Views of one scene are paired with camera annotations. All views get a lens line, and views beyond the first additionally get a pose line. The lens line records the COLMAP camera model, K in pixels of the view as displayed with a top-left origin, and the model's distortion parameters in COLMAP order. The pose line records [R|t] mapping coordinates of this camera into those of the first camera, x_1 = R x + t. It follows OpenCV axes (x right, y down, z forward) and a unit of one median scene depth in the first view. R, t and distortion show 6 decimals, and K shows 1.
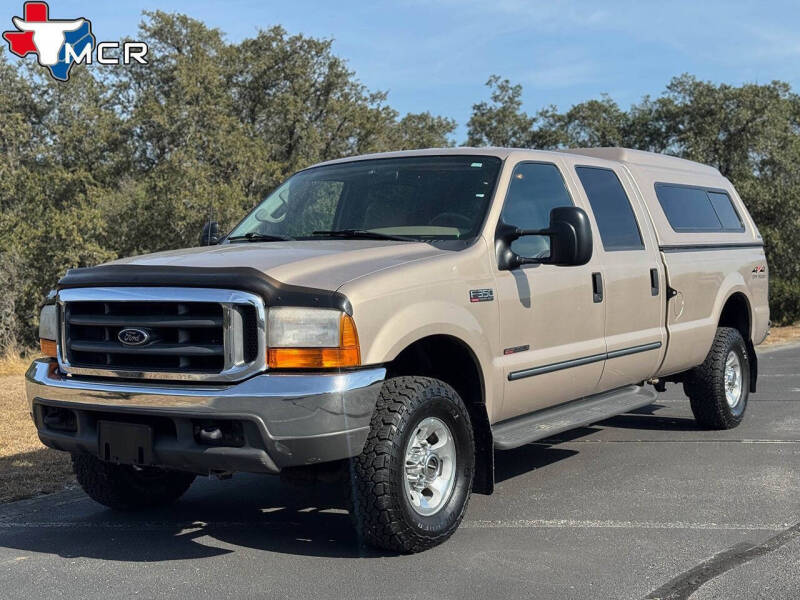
lens RADIAL K [[1109.2, 0, 403.4], [0, 1109.2, 301.4], [0, 0, 1]] dist [0.195563, -0.384571]
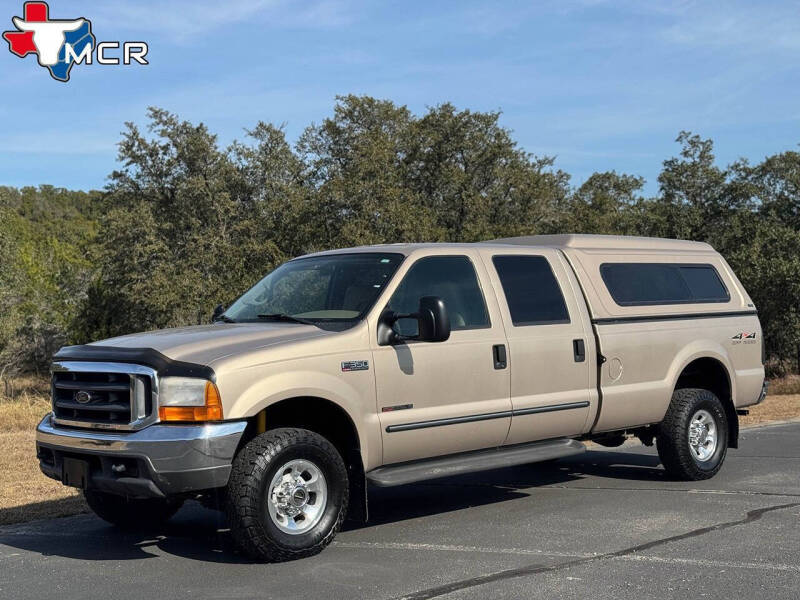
lens RADIAL K [[1109.2, 0, 403.4], [0, 1109.2, 301.4], [0, 0, 1]] dist [0.195563, -0.384571]
pose [[0.972526, -0.010786, -0.232546, 0.302542], [0.000504, 0.999021, -0.044230, -0.016452], [0.232795, 0.042898, 0.971579, -0.178021]]
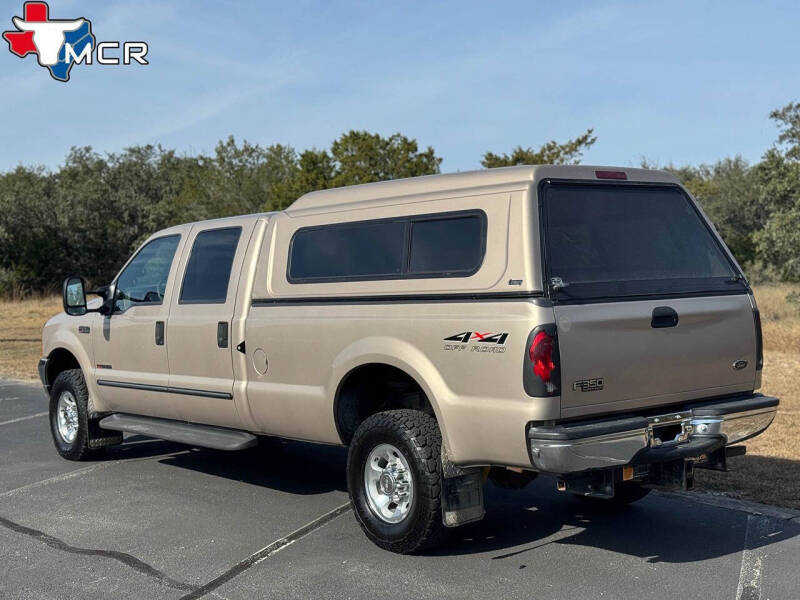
lens RADIAL K [[1109.2, 0, 403.4], [0, 1109.2, 301.4], [0, 0, 1]] dist [0.195563, -0.384571]
pose [[-0.301017, 0.050660, -0.952272, 1.100085], [0.003179, 0.998636, 0.052121, -0.096371], [0.953613, 0.012662, -0.300768, 1.398333]]
